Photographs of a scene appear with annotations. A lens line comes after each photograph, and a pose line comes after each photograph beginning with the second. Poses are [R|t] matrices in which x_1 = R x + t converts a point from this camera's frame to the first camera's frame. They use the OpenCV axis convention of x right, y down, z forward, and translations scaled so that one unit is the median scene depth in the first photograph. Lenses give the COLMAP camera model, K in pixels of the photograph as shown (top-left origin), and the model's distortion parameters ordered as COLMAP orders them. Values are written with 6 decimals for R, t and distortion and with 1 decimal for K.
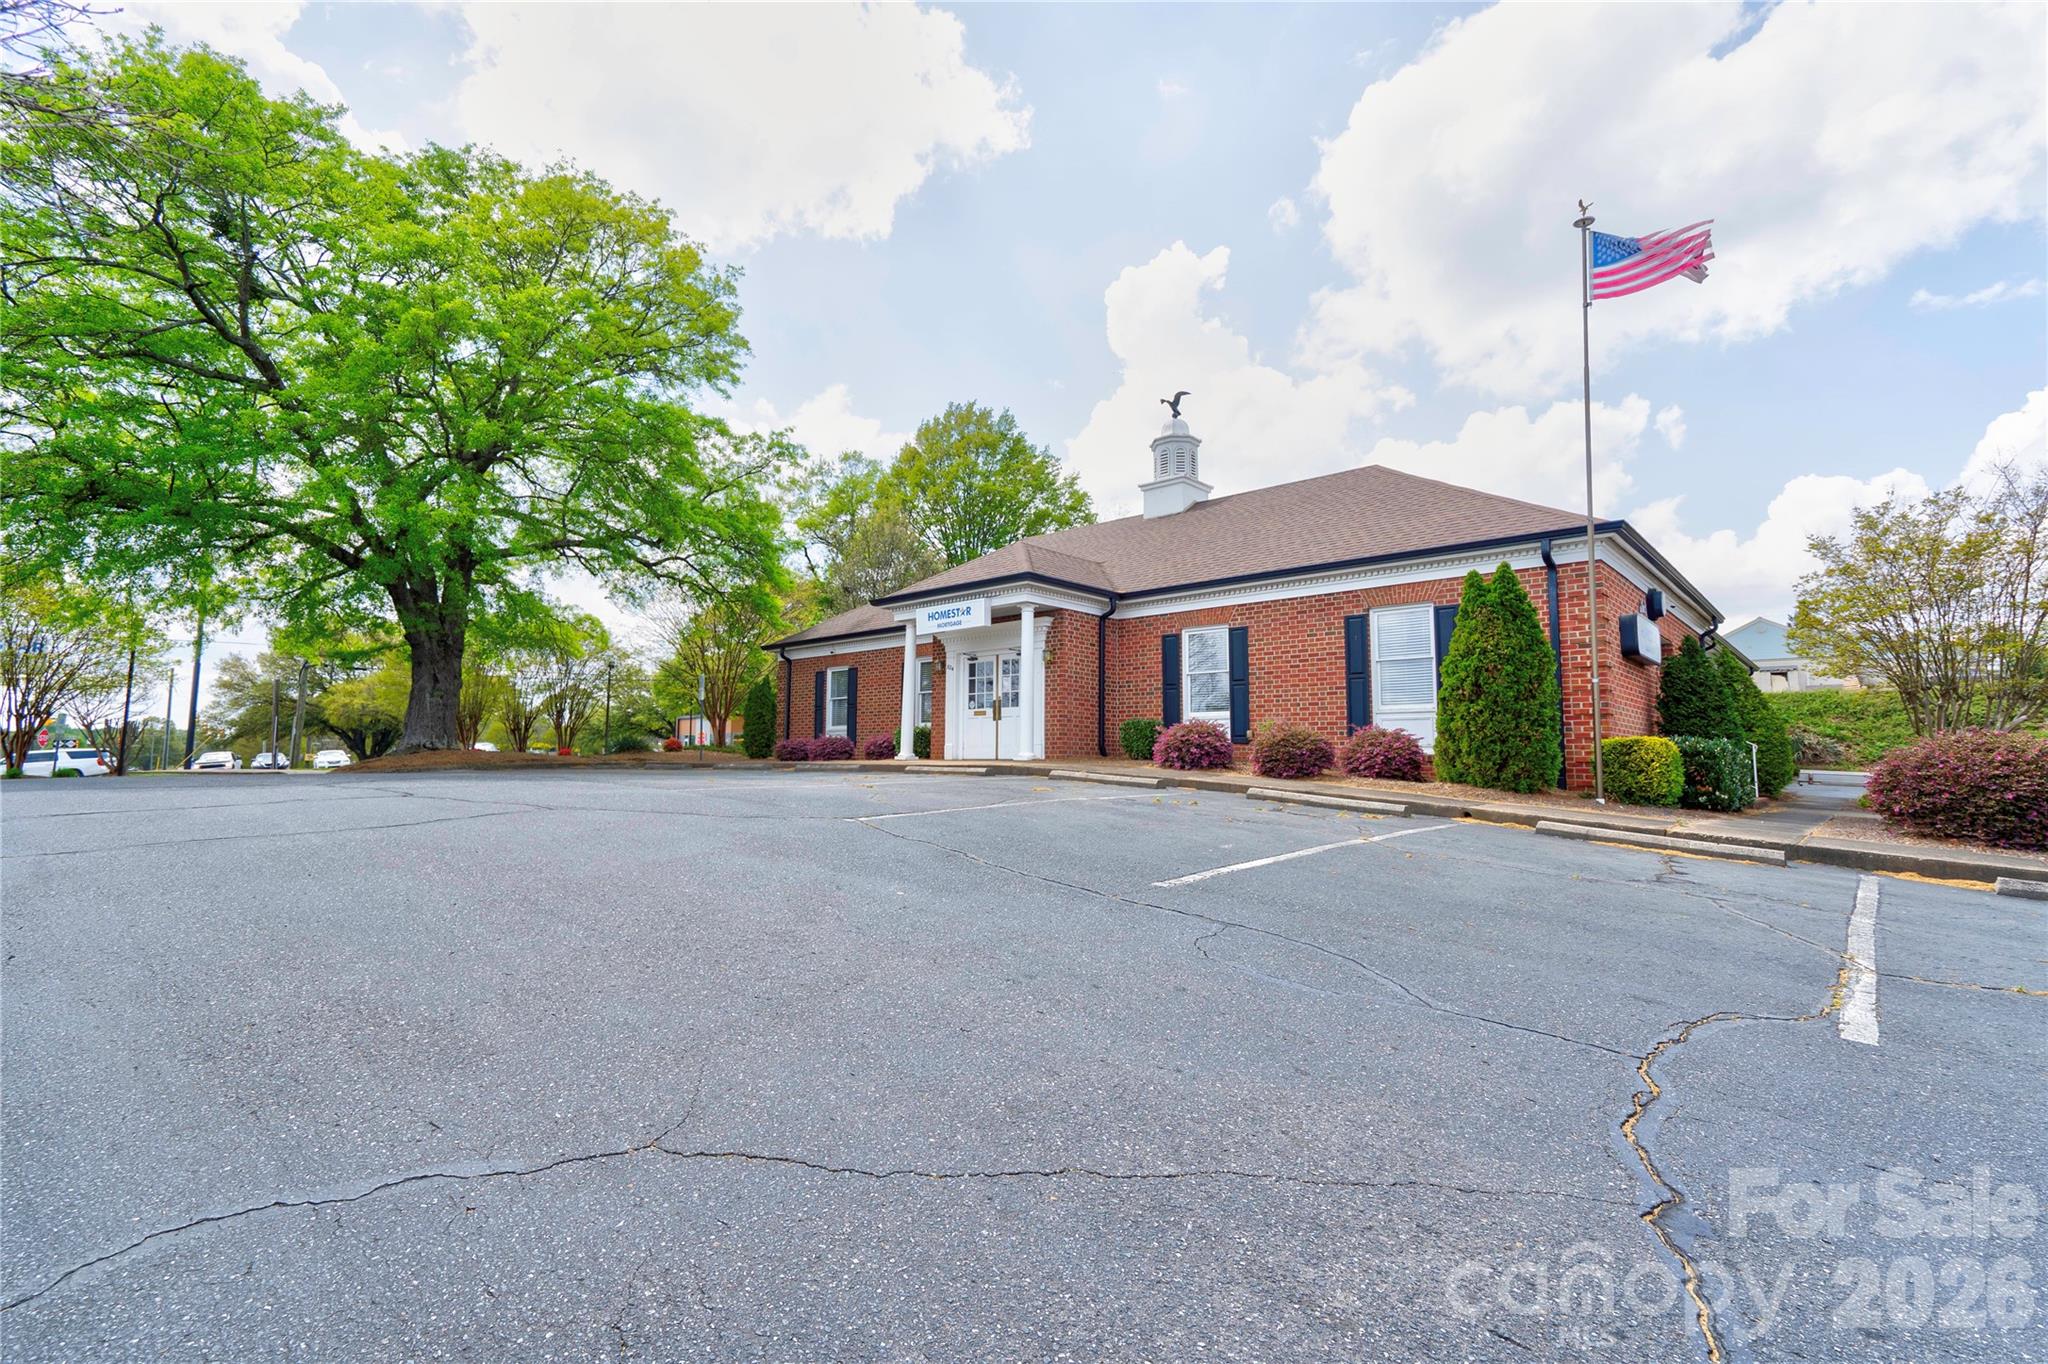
lens RADIAL K [[893.1, 0, 1024.0], [0, 893.1, 682.0], [0, 0, 1]] dist [-0.001459, -0.000028]
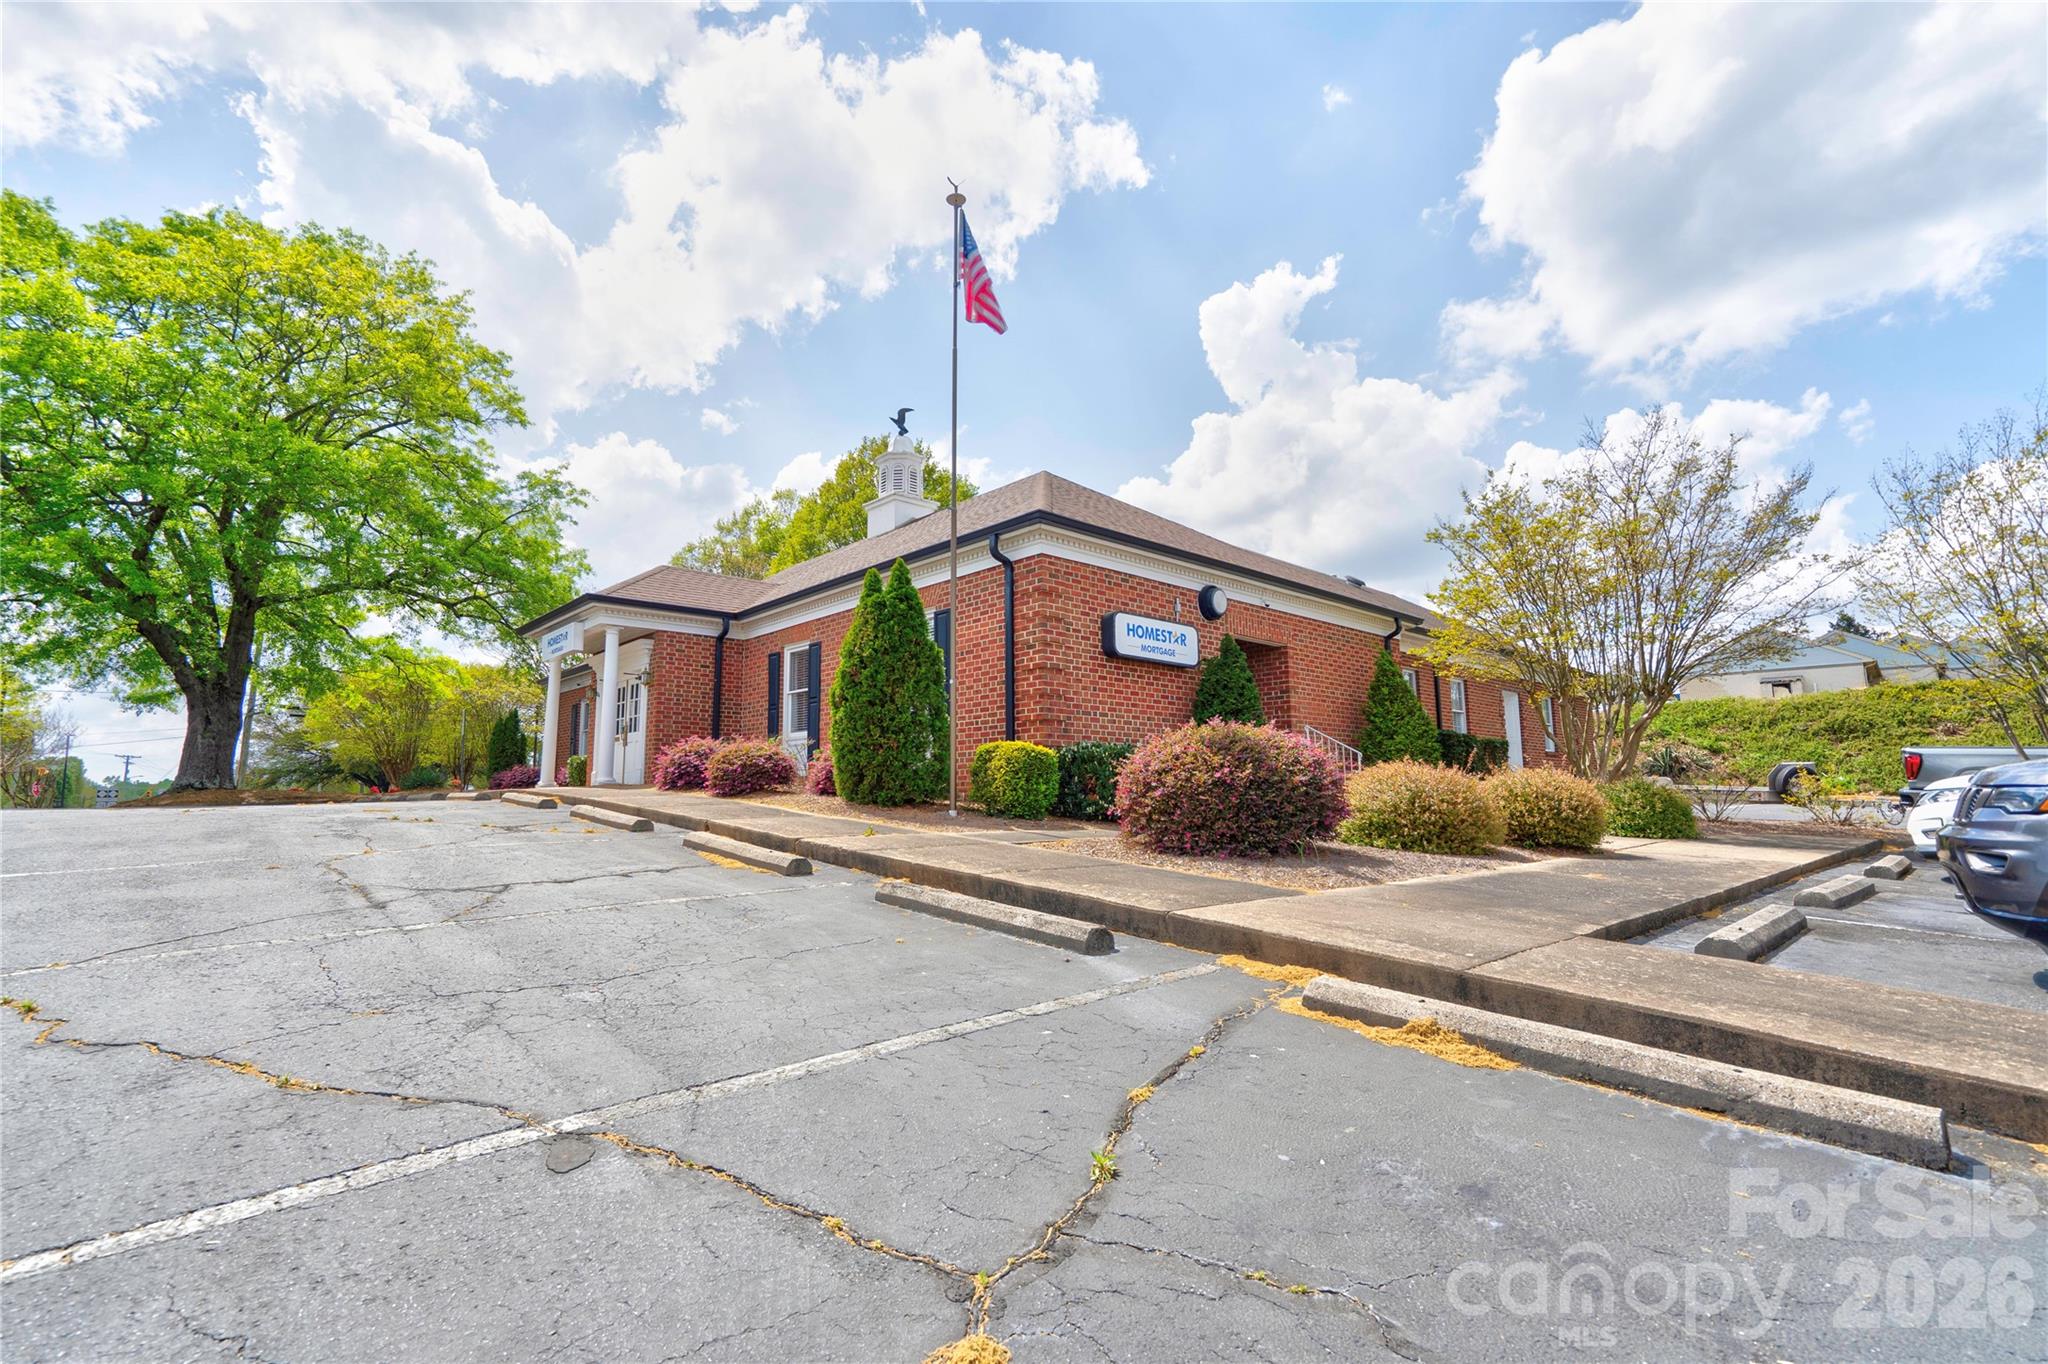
lens RADIAL K [[902.5, 0, 1024.0], [0, 902.5, 682.0], [0, 0, 1]] dist [0.011732, 0.000179]
pose [[0.995419, -0.027795, -0.091474, 0.463212], [0.024055, 0.998839, -0.041733, 0.022575], [0.092528, 0.039342, 0.994933, 0.045305]]
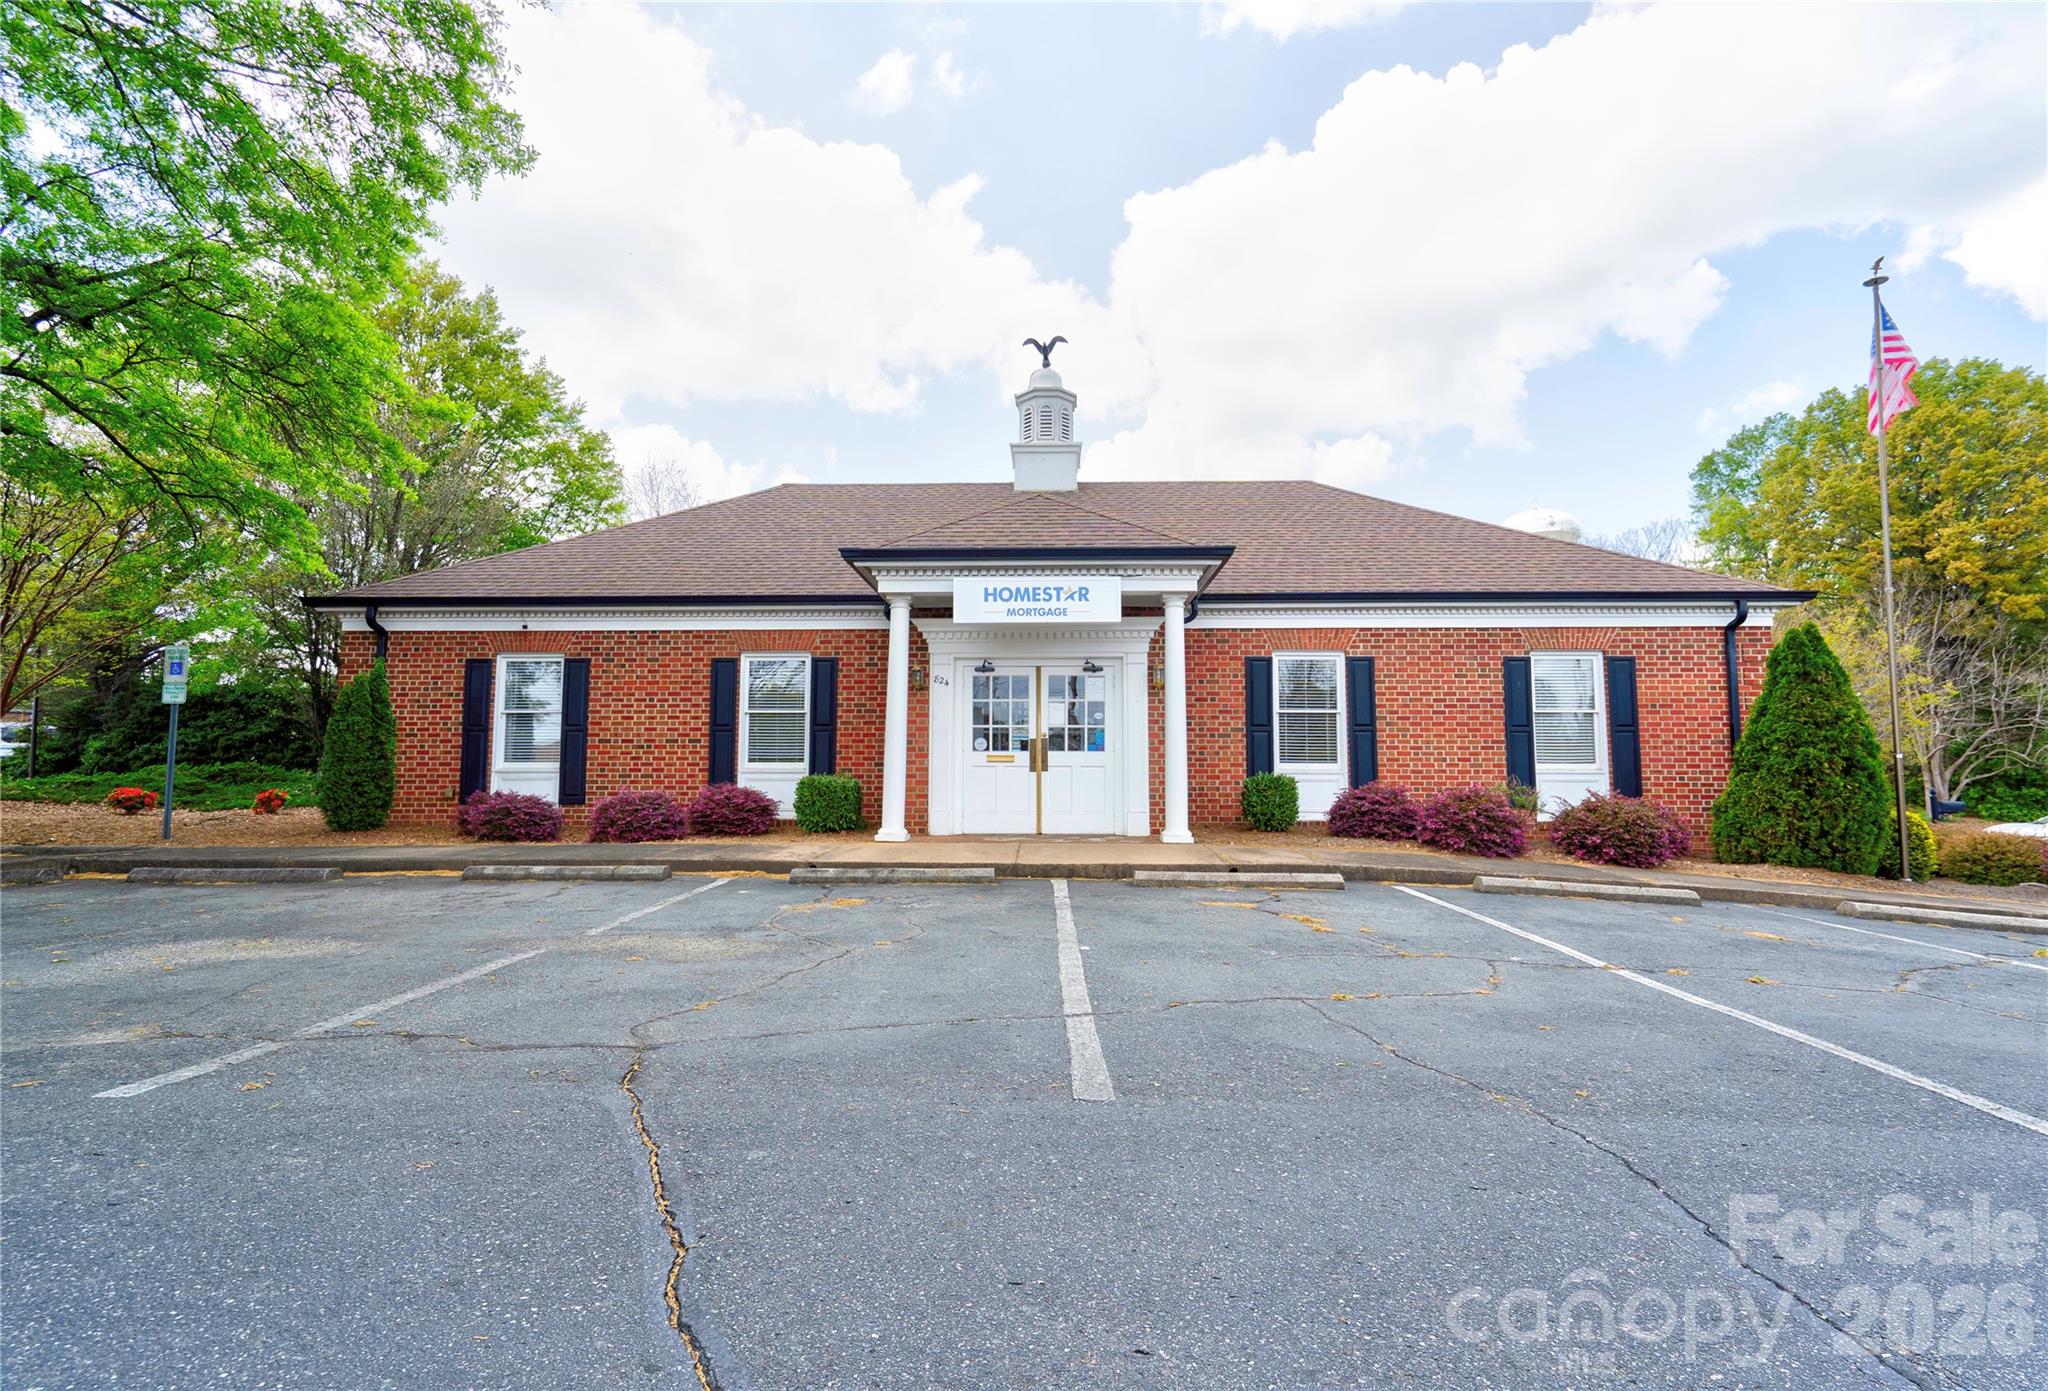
lens RADIAL K [[1012.7, 0, 1024.0], [0, 1012.7, 695.5], [0, 0, 1]] dist [0.001105, 0.000268]
pose [[0.752785, 0.076586, 0.653796, -0.447662], [-0.051283, 0.997013, -0.057743, 0.029082], [-0.656266, 0.009940, 0.754464, 0.458289]]
